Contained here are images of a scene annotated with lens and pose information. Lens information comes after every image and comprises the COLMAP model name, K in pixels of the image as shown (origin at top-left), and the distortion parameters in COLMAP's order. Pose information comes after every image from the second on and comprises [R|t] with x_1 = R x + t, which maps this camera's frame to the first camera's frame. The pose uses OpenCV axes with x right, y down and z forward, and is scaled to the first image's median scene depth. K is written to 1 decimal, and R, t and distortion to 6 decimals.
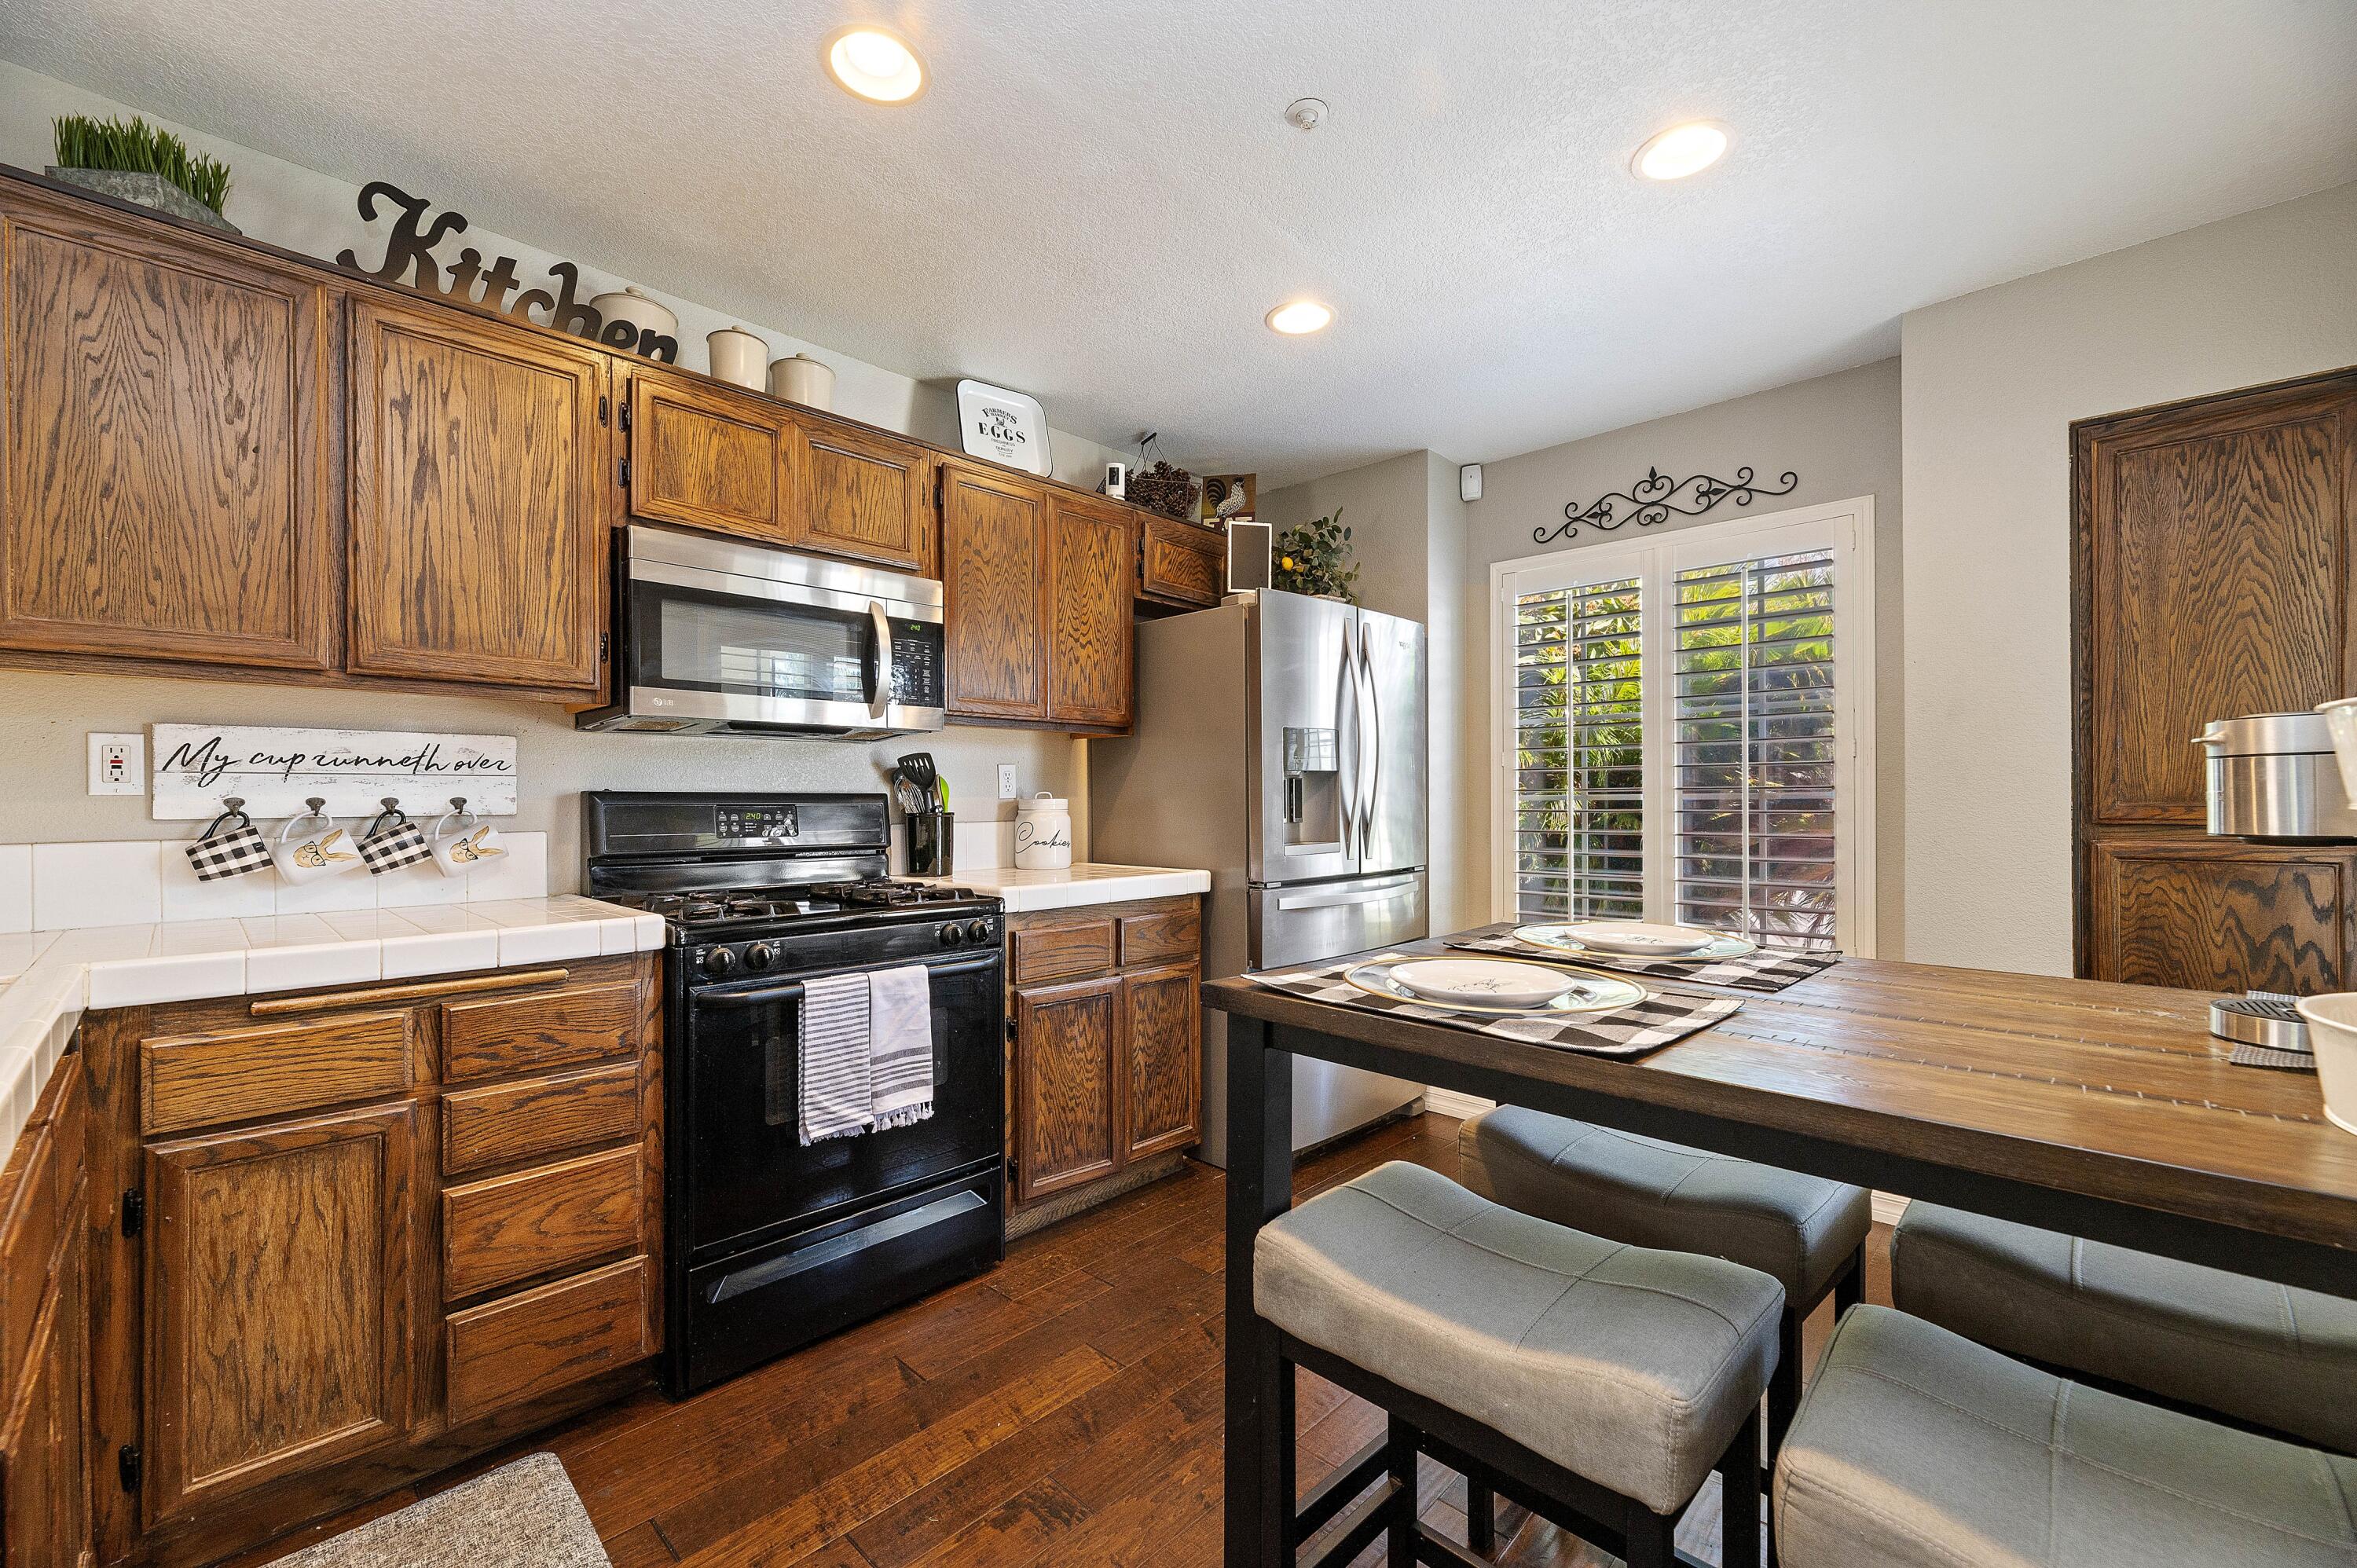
lens RADIAL K [[955.9, 0, 1180.9], [0, 955.9, 798.4], [0, 0, 1]] dist [-0.001079, -0.000304]
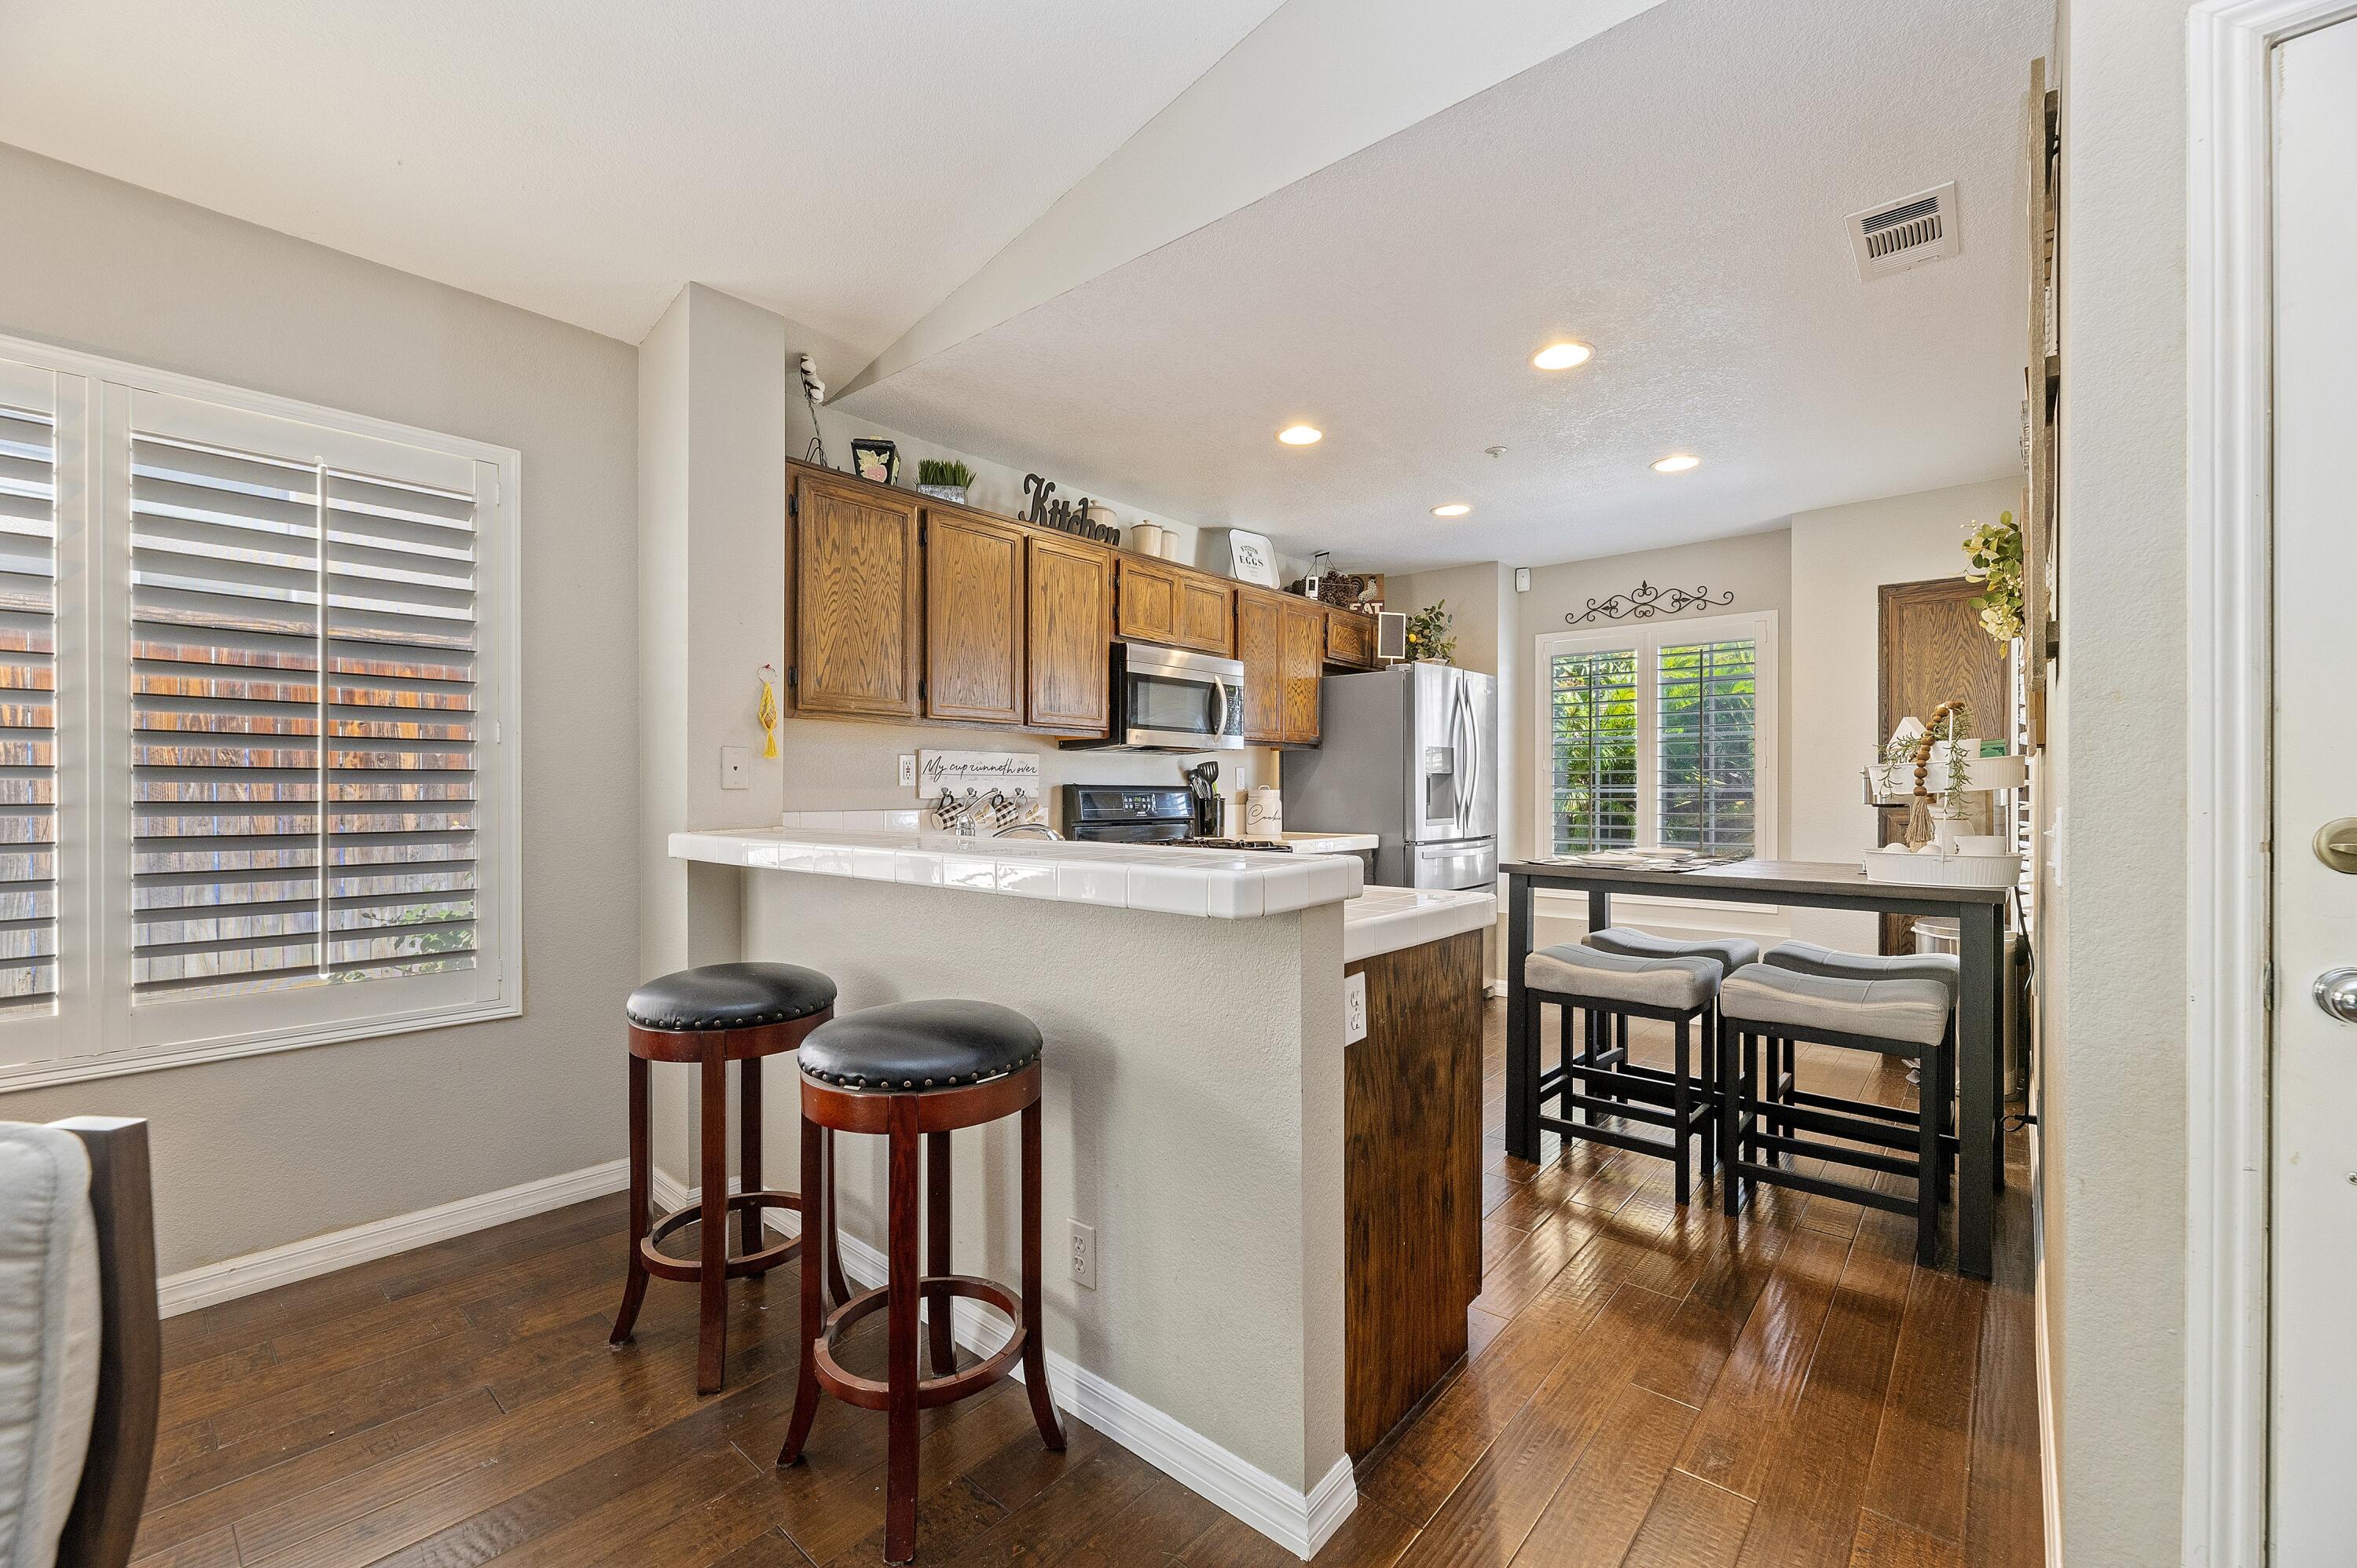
lens RADIAL K [[967.4, 0, 1180.5], [0, 967.4, 792.7], [0, 0, 1]] dist [-0.000823, -0.000122]
pose [[0.998661, 0.004647, 0.051532, -0.421764], [-0.004811, 0.999984, 0.003054, 0.001113], [-0.051517, -0.003298, 0.998667, -0.666006]]
